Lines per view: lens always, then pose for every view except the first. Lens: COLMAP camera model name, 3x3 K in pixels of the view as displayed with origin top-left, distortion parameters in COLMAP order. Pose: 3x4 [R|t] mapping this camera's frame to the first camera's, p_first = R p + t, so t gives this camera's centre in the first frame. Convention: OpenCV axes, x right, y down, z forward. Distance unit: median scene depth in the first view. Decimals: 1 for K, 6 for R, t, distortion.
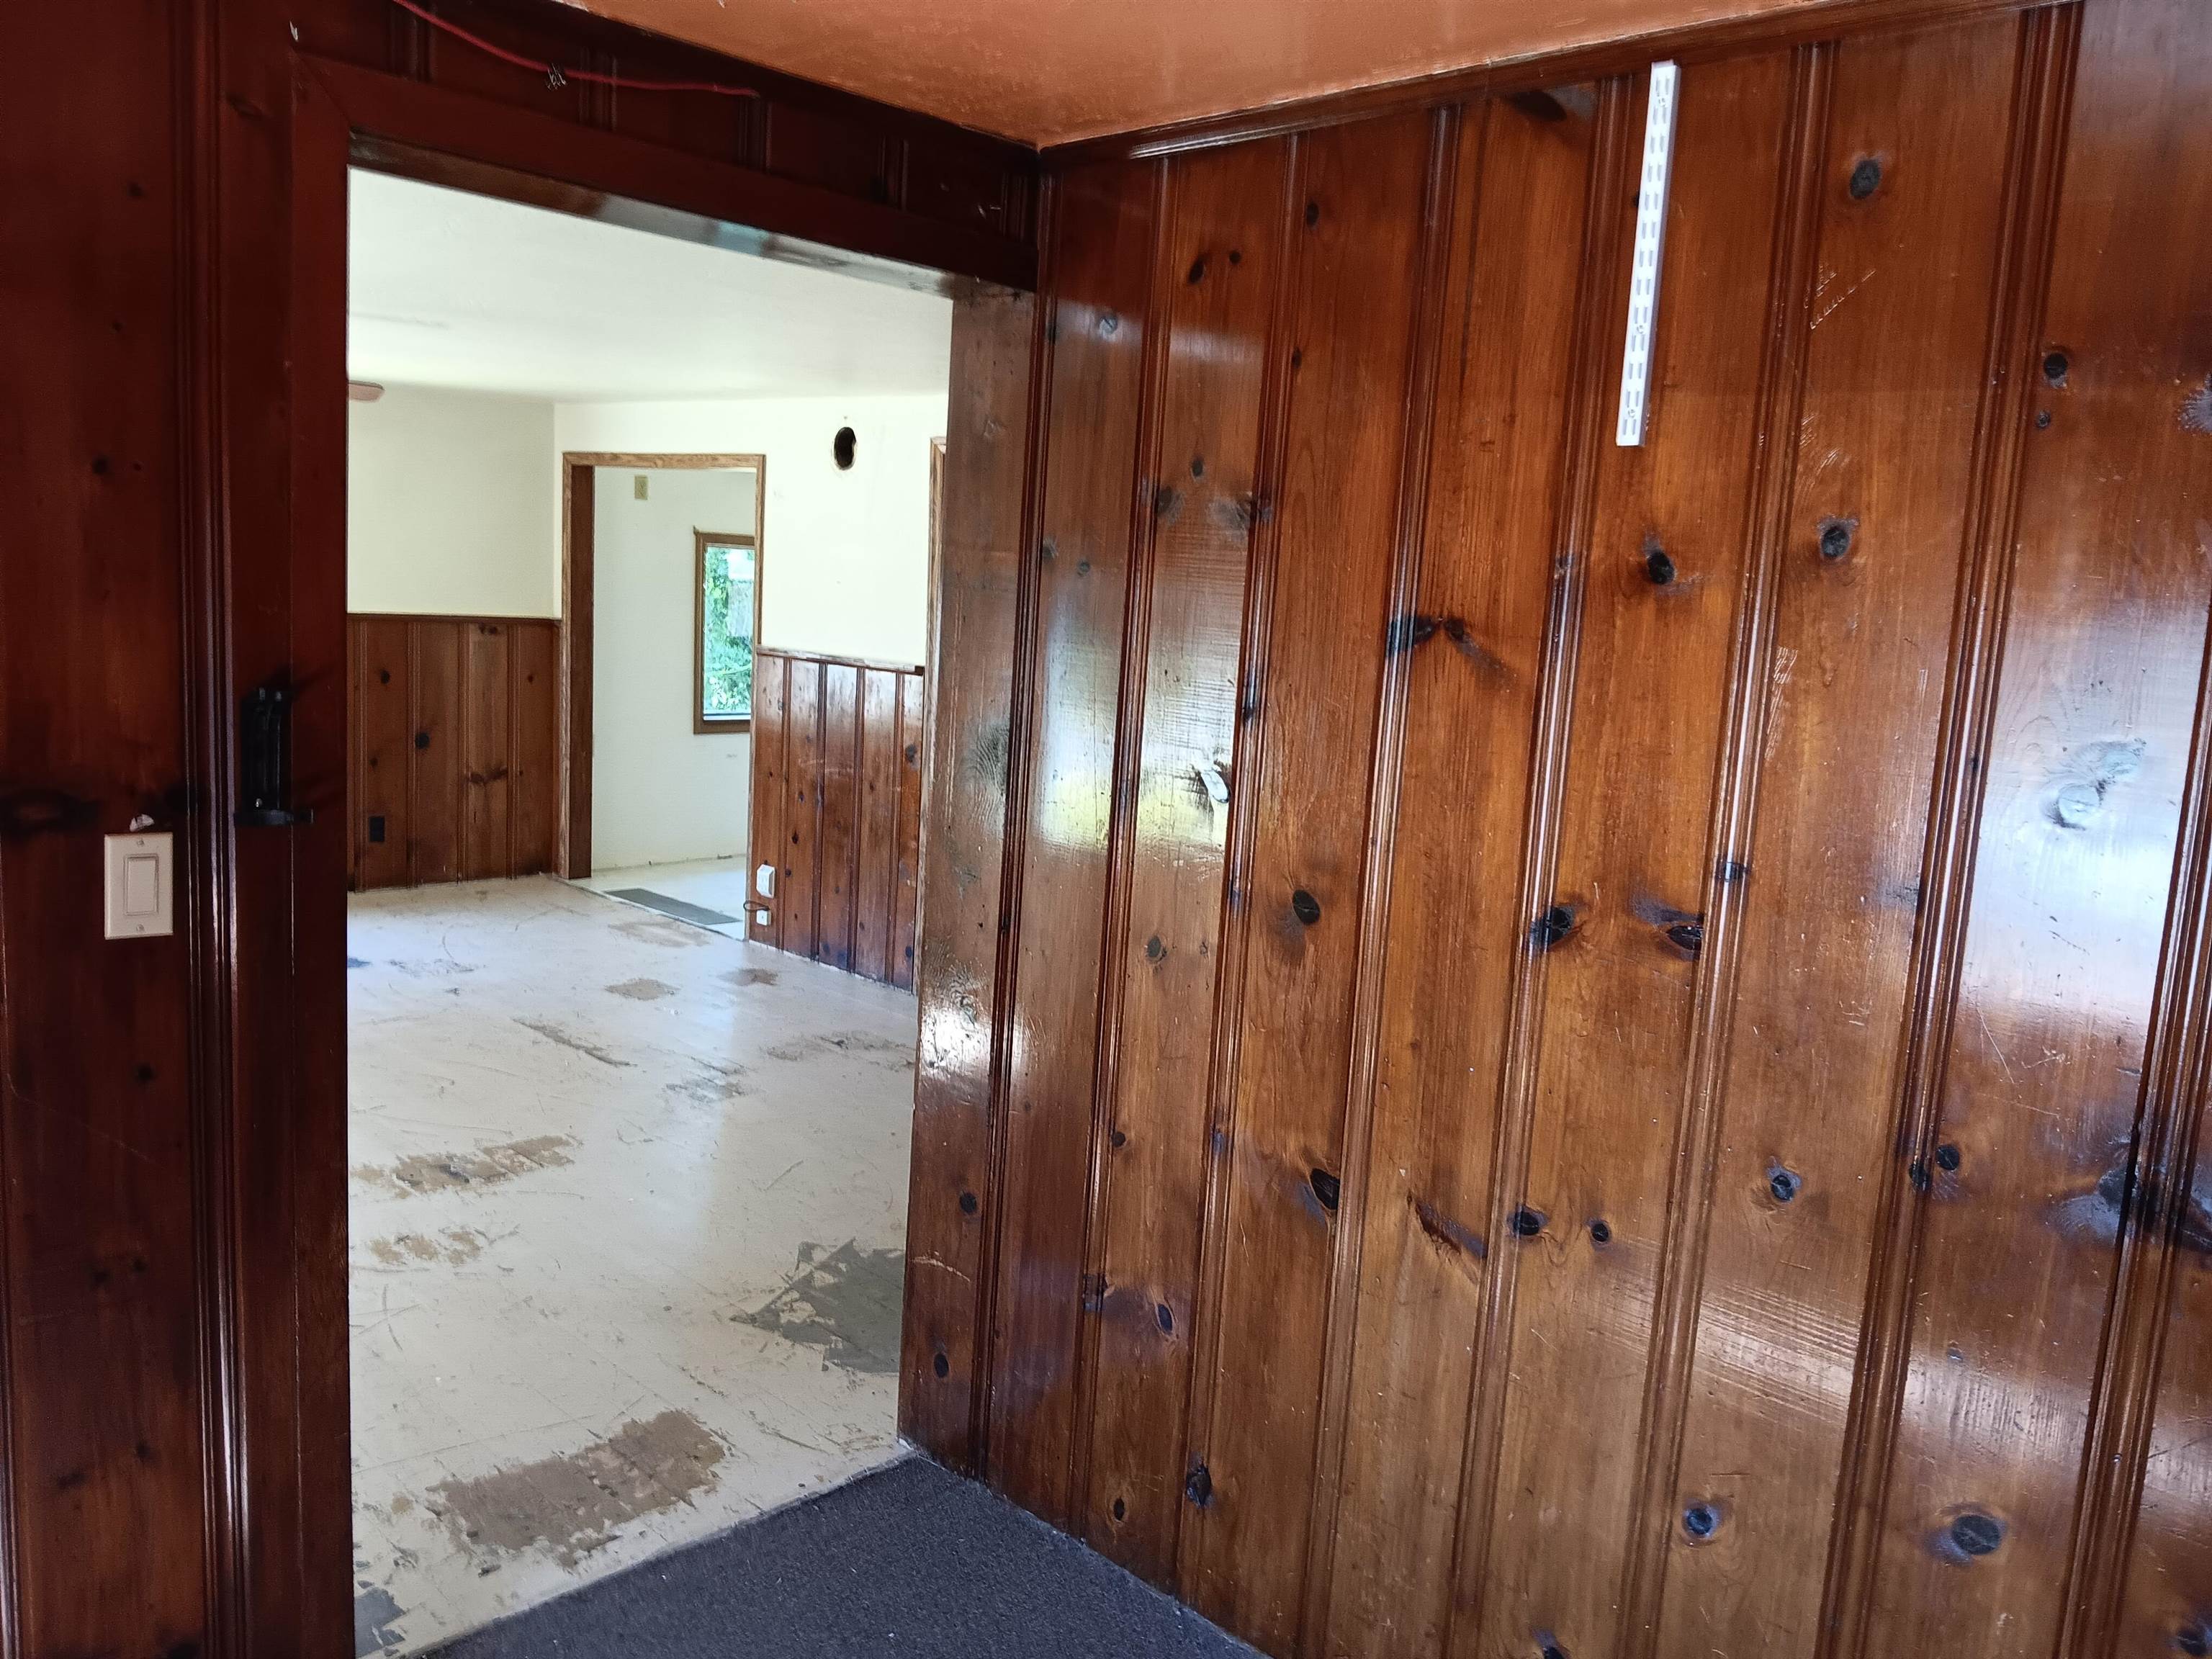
lens RADIAL K [[1659.9, 0, 1118.3], [0, 1659.9, 837.4], [0, 0, 1]] dist [0.038458, -0.003842]
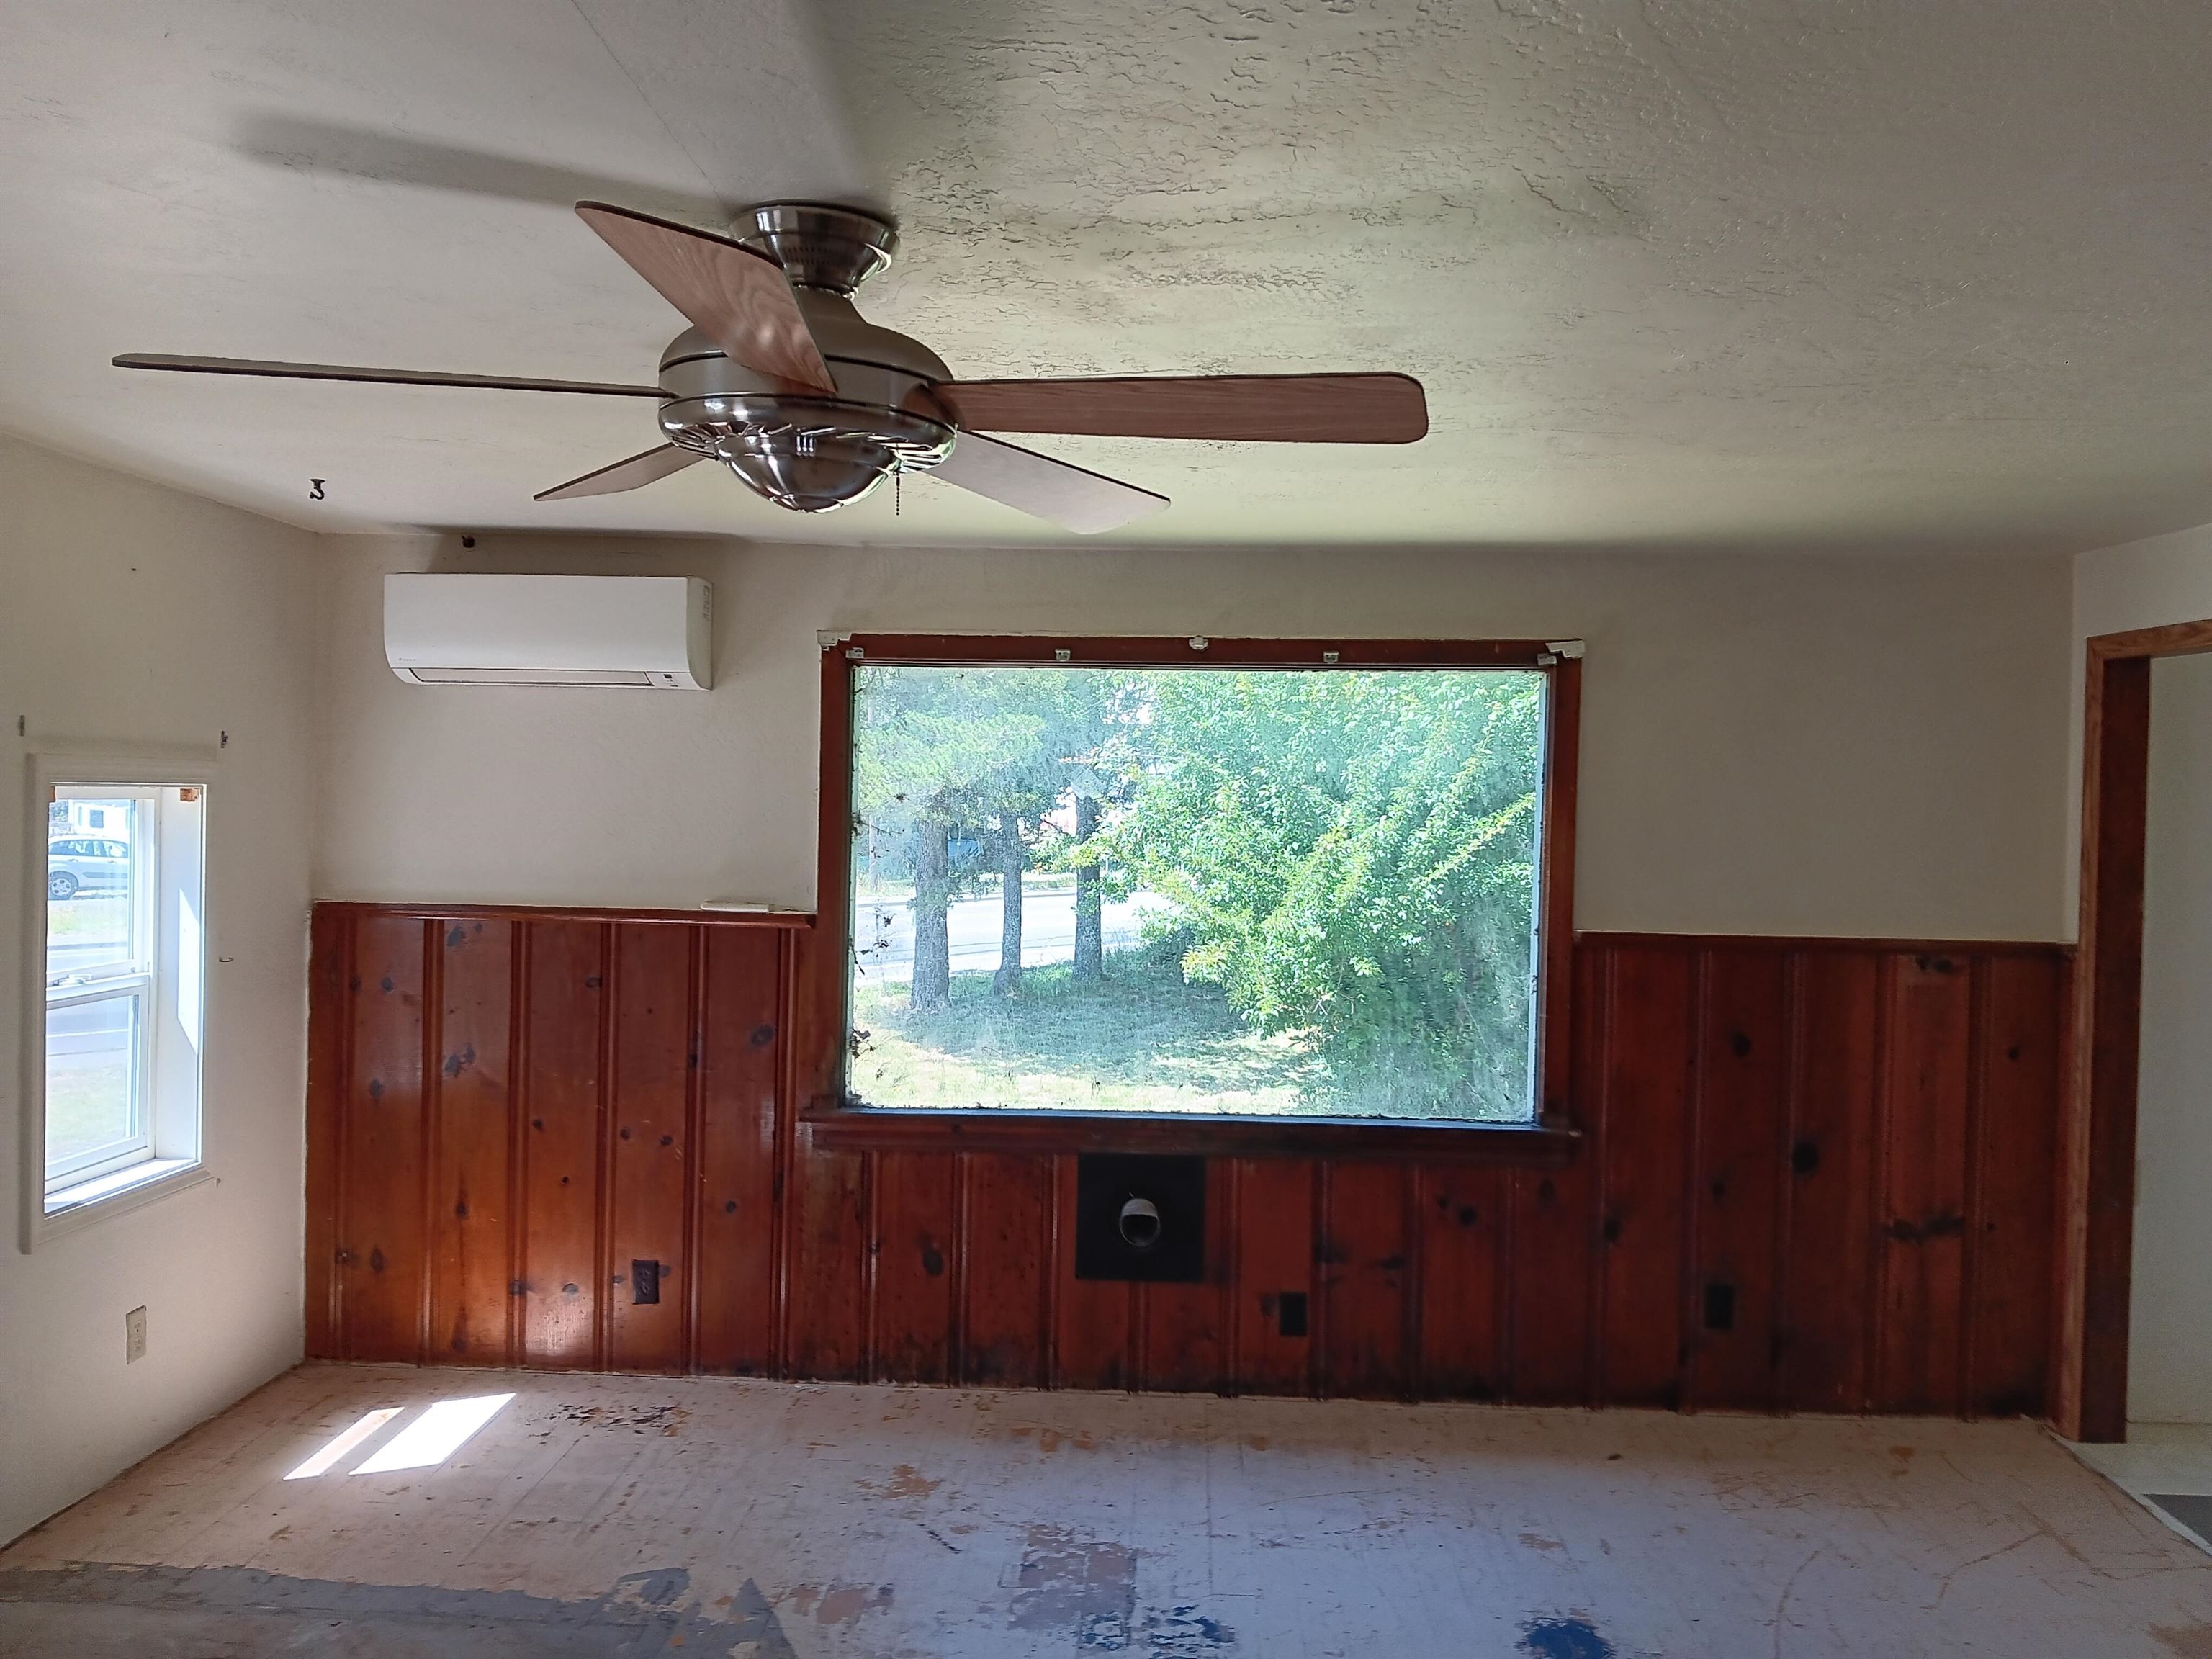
lens RADIAL K [[1760.6, 0, 1110.1], [0, 1760.6, 827.7], [0, 0, 1]] dist [0.044342, -0.091471]
pose [[0.655444, -0.030844, -0.754613, -0.110408], [-0.099288, 0.986975, -0.126581, -0.066841], [0.748688, 0.157891, 0.643845, 0.405054]]
